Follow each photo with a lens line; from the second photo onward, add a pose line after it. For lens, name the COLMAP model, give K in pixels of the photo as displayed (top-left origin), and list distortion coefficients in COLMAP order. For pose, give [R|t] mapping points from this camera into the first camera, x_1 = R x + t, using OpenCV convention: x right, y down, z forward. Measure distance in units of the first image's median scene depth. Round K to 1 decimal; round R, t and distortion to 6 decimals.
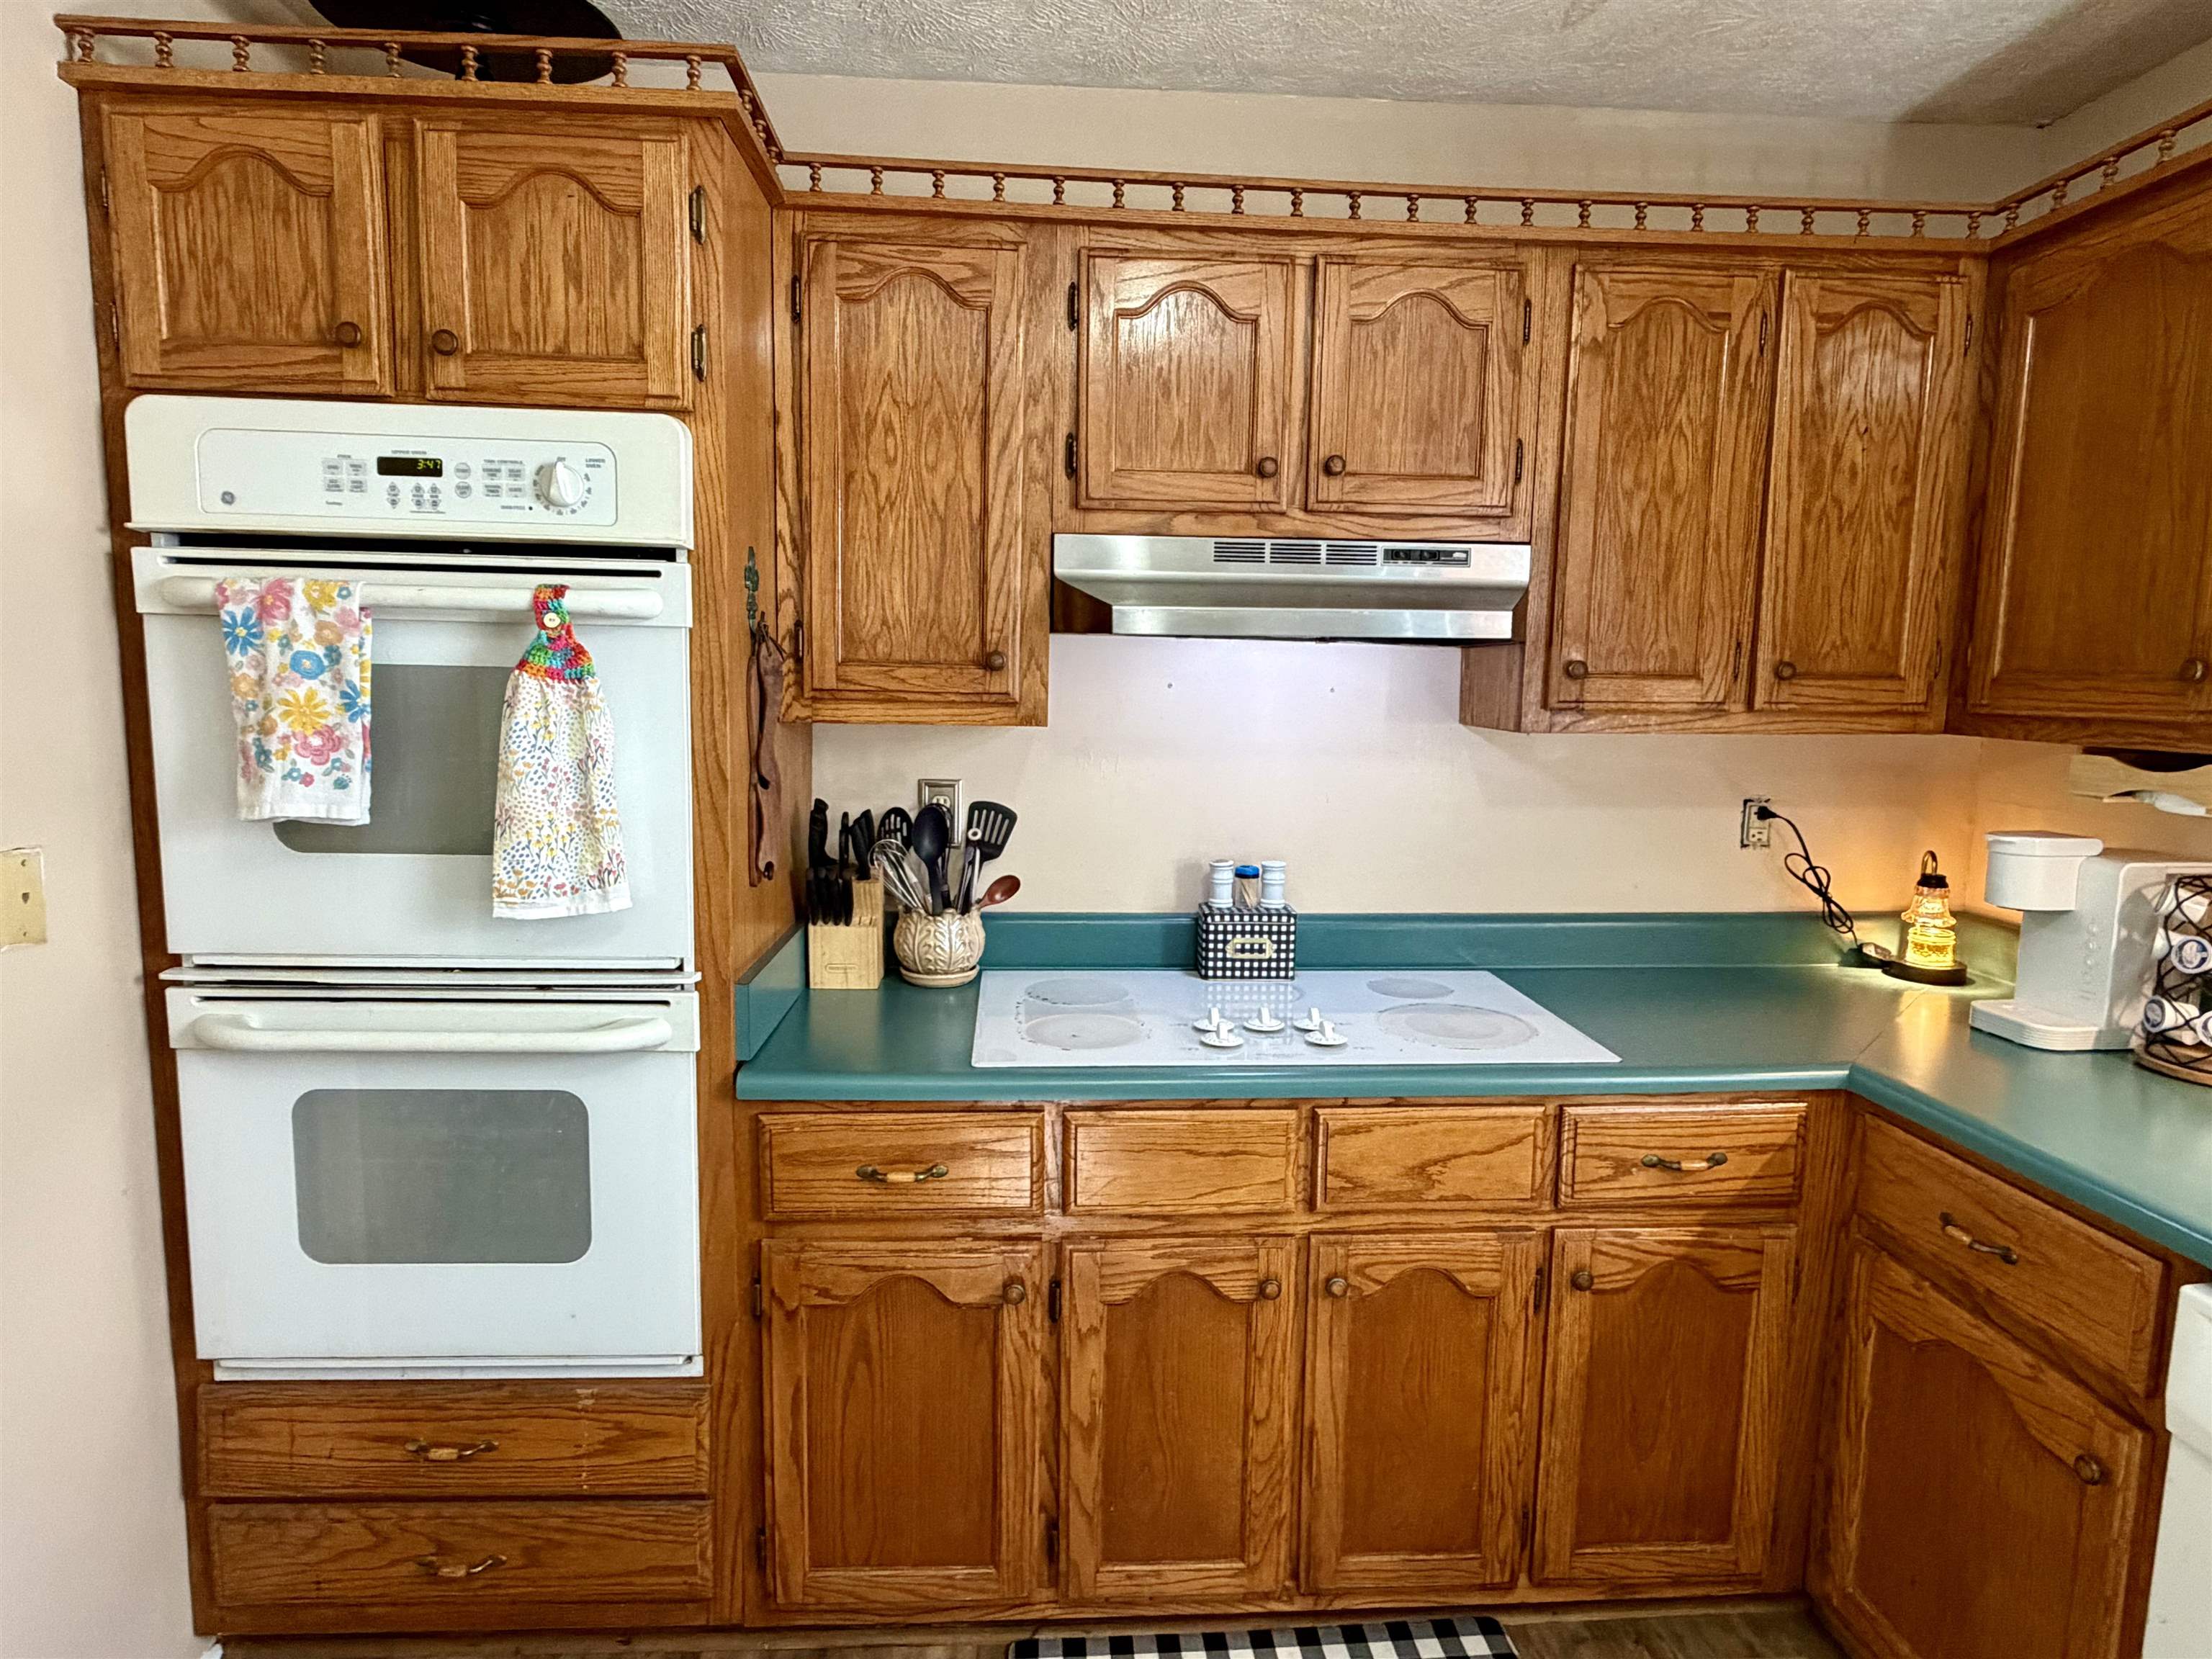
lens RADIAL K [[1261.5, 0, 1100.7], [0, 1261.5, 830.6], [0, 0, 1]] dist [0.001774, 0.001873]
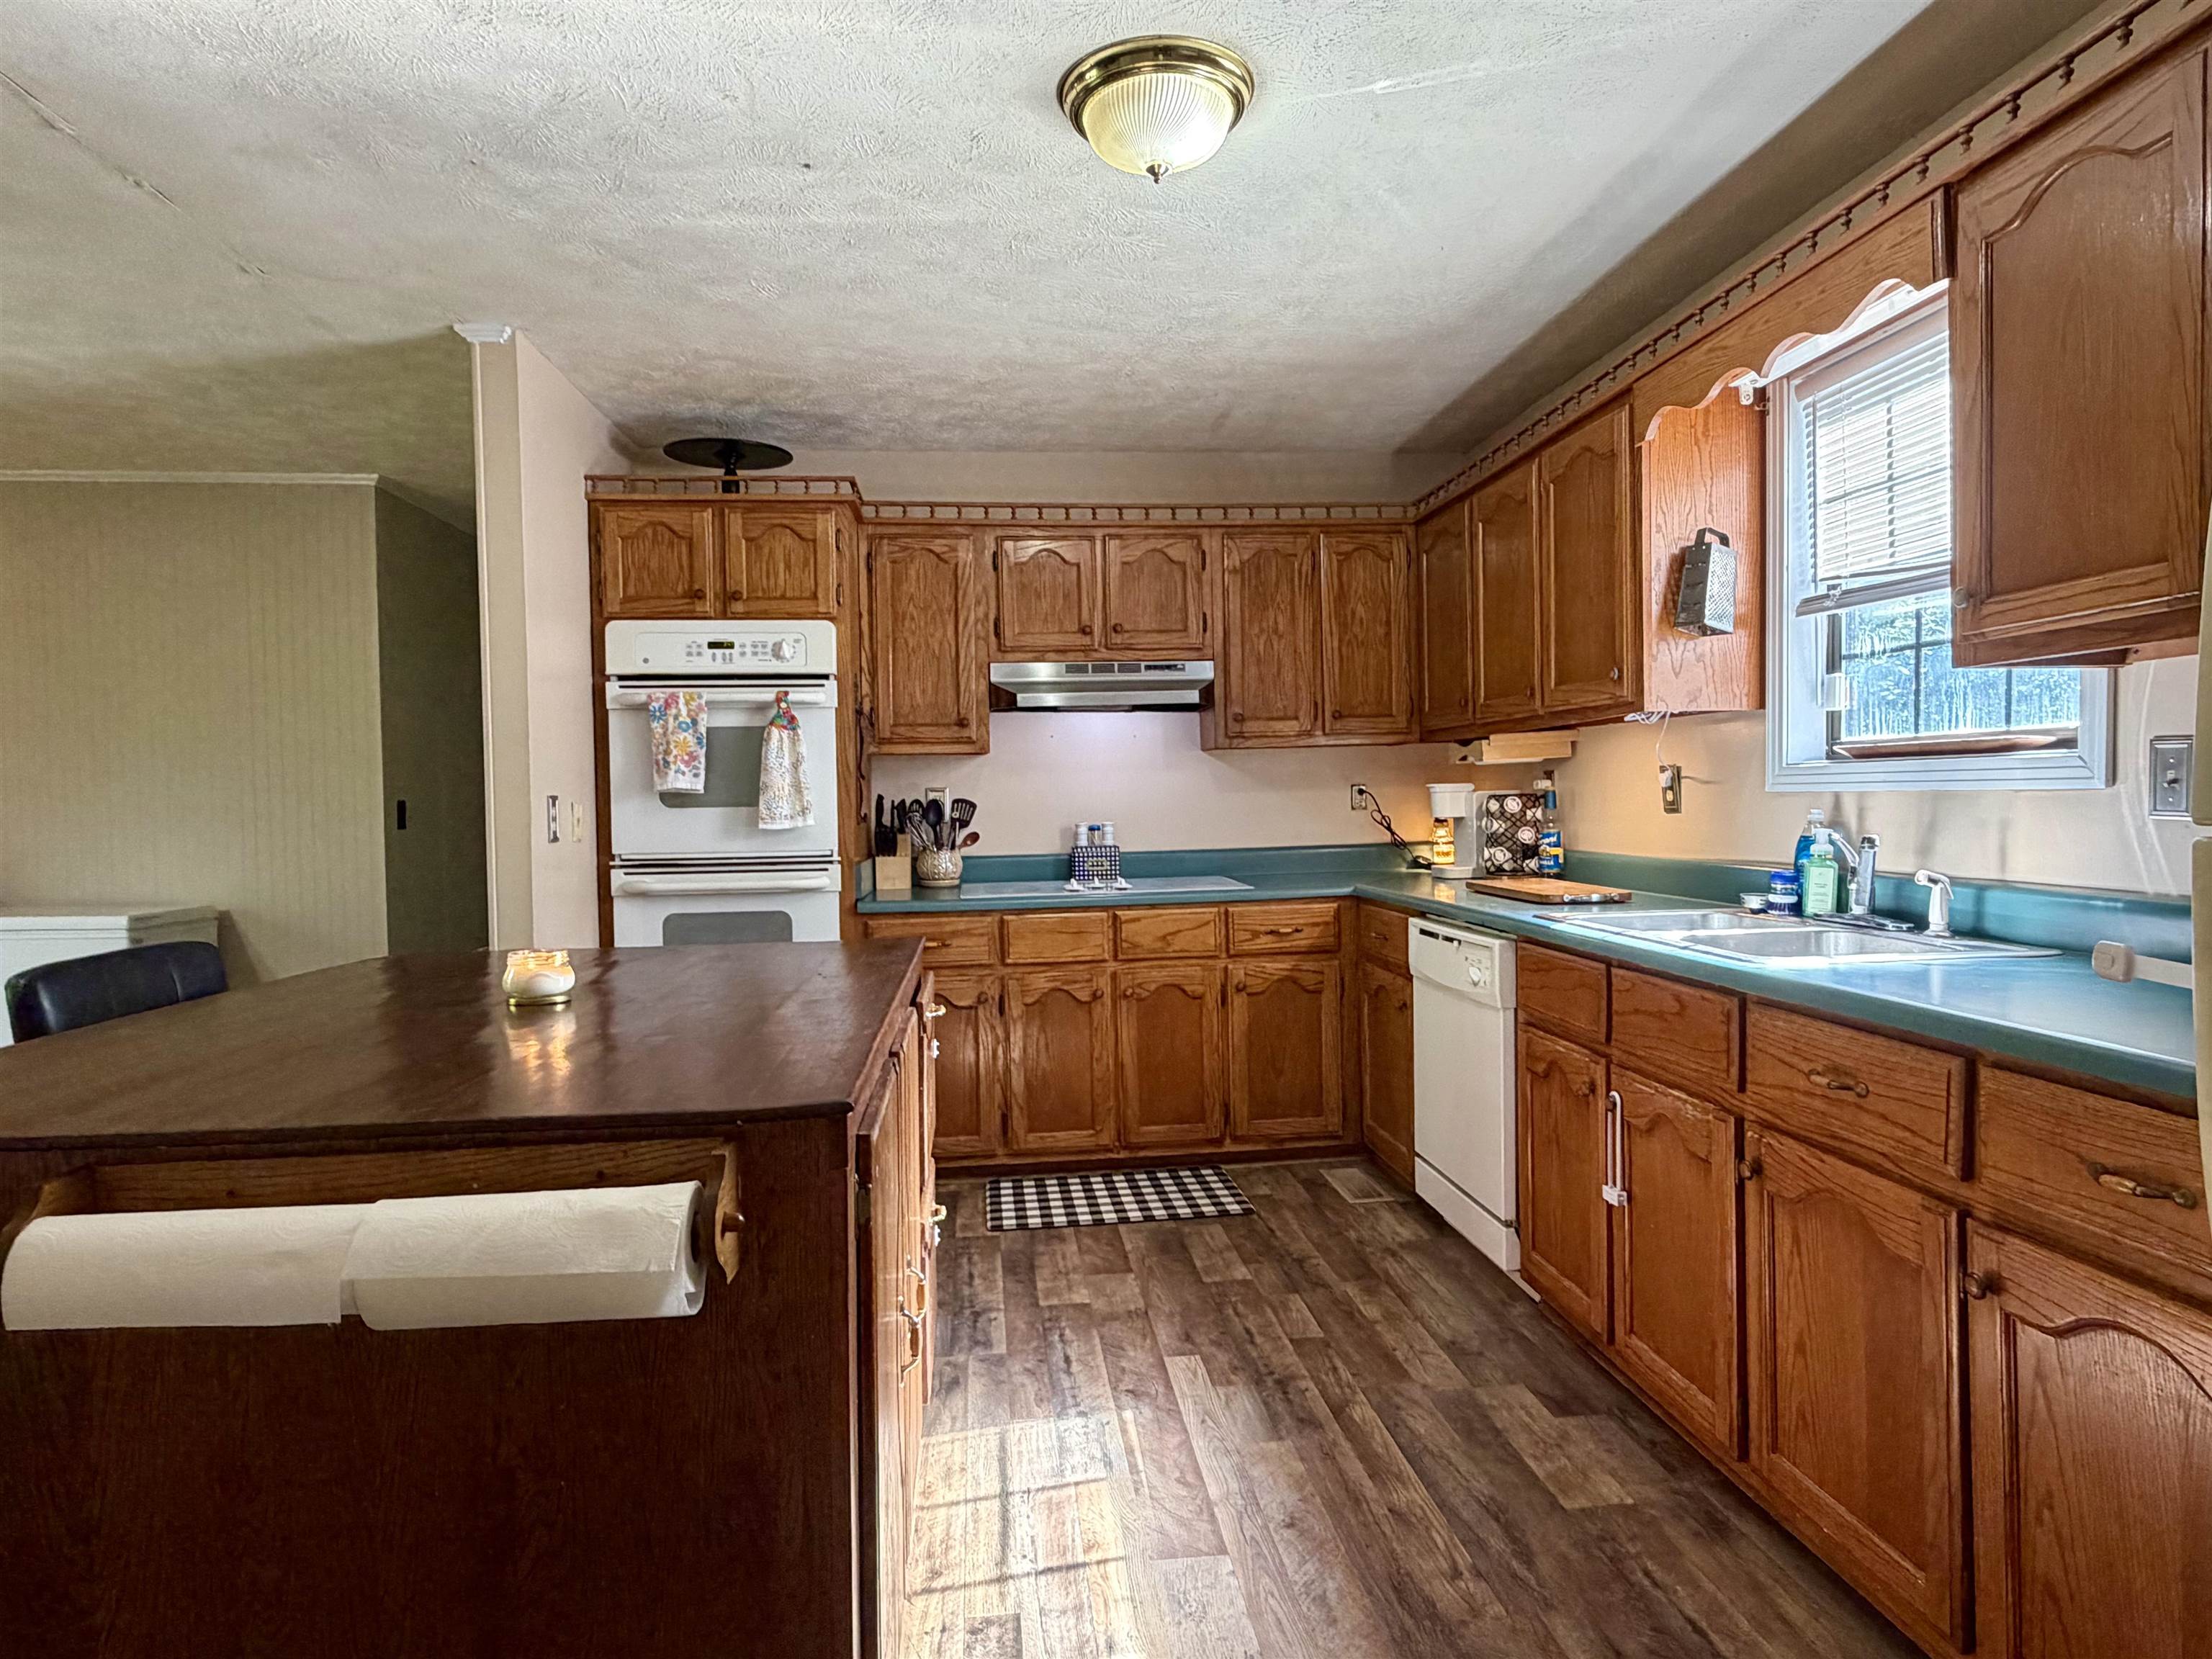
lens RADIAL K [[1261.5, 0, 1100.7], [0, 1261.5, 830.6], [0, 0, 1]] dist [0.001774, 0.001873]
pose [[0.998609, -0.038947, 0.035531, 0.066765], [0.042189, 0.994525, -0.095599, 0.273266], [-0.031613, 0.096965, 0.994786, -1.164785]]
